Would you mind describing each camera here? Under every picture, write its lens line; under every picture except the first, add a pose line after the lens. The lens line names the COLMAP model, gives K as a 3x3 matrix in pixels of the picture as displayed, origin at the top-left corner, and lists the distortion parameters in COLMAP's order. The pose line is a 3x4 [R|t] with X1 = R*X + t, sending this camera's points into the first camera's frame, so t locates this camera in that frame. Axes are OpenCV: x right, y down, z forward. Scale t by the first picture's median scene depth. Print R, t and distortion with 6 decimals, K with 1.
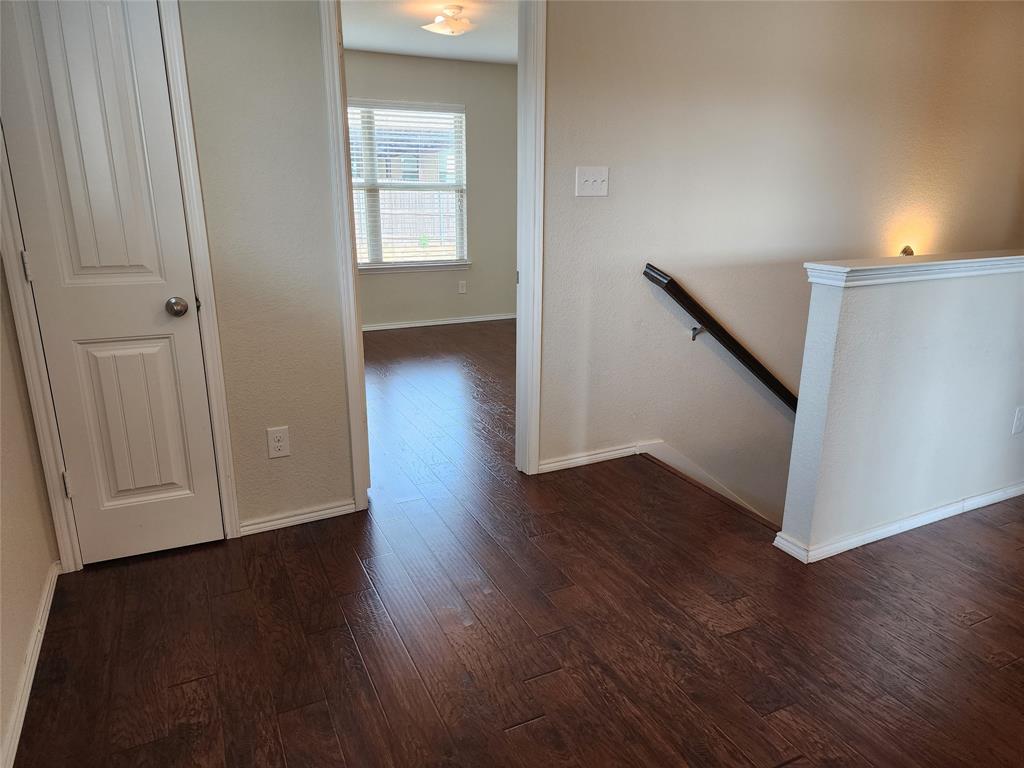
lens RADIAL K [[683.1, 0, 515.9], [0, 683.1, 379.0], [0, 0, 1]] dist [0.049232, -0.027507]
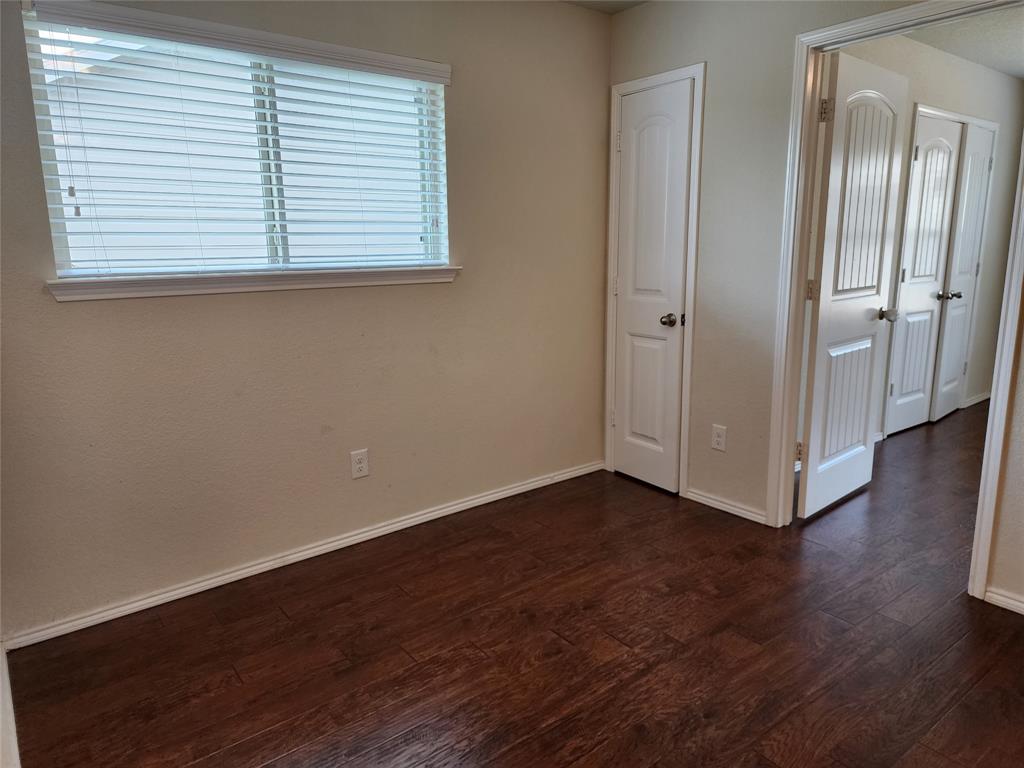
lens RADIAL K [[683.1, 0, 510.6], [0, 683.1, 376.7], [0, 0, 1]] dist [0.049232, -0.027507]
pose [[0.192751, 0.182001, -0.964221, 0.853577], [-0.252511, 0.958754, 0.130492, -0.091383], [0.948201, 0.218324, 0.230759, 0.363185]]
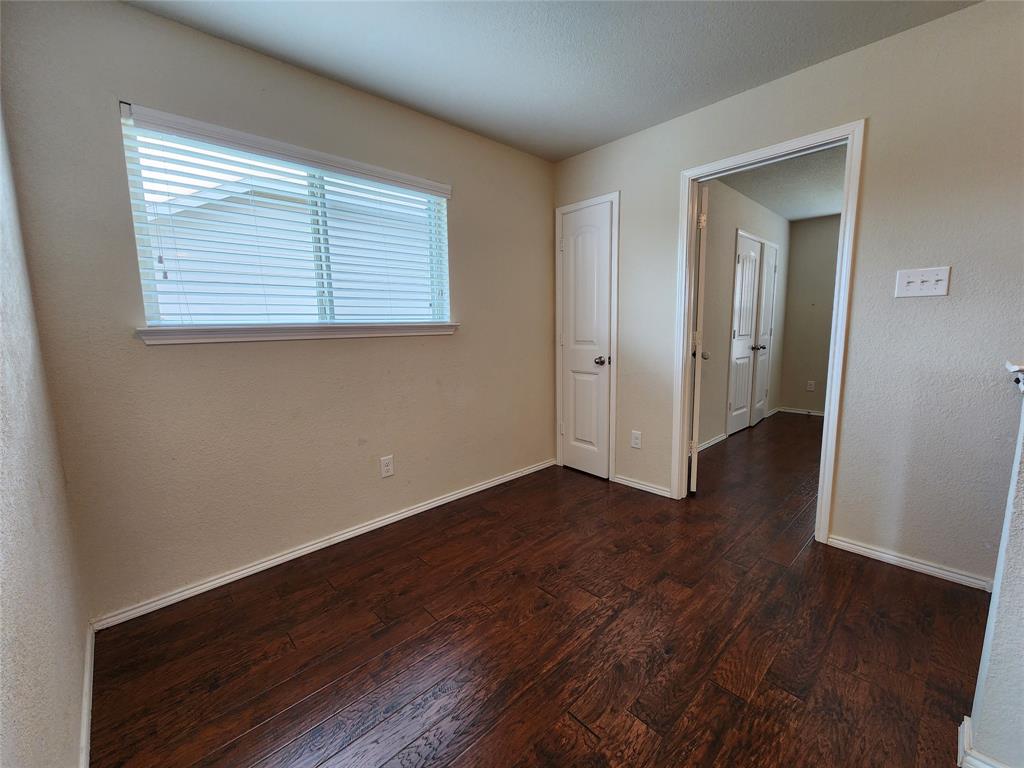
lens RADIAL K [[420.4, 0, 516.0], [0, 420.4, 383.4], [0, 0, 1]] dist [0.001485, 0.001075]
pose [[0.287735, 0.120790, -0.950062, 0.685069], [-0.241789, 0.969041, 0.049975, -0.036278], [0.926686, 0.215335, 0.308032, 0.355295]]
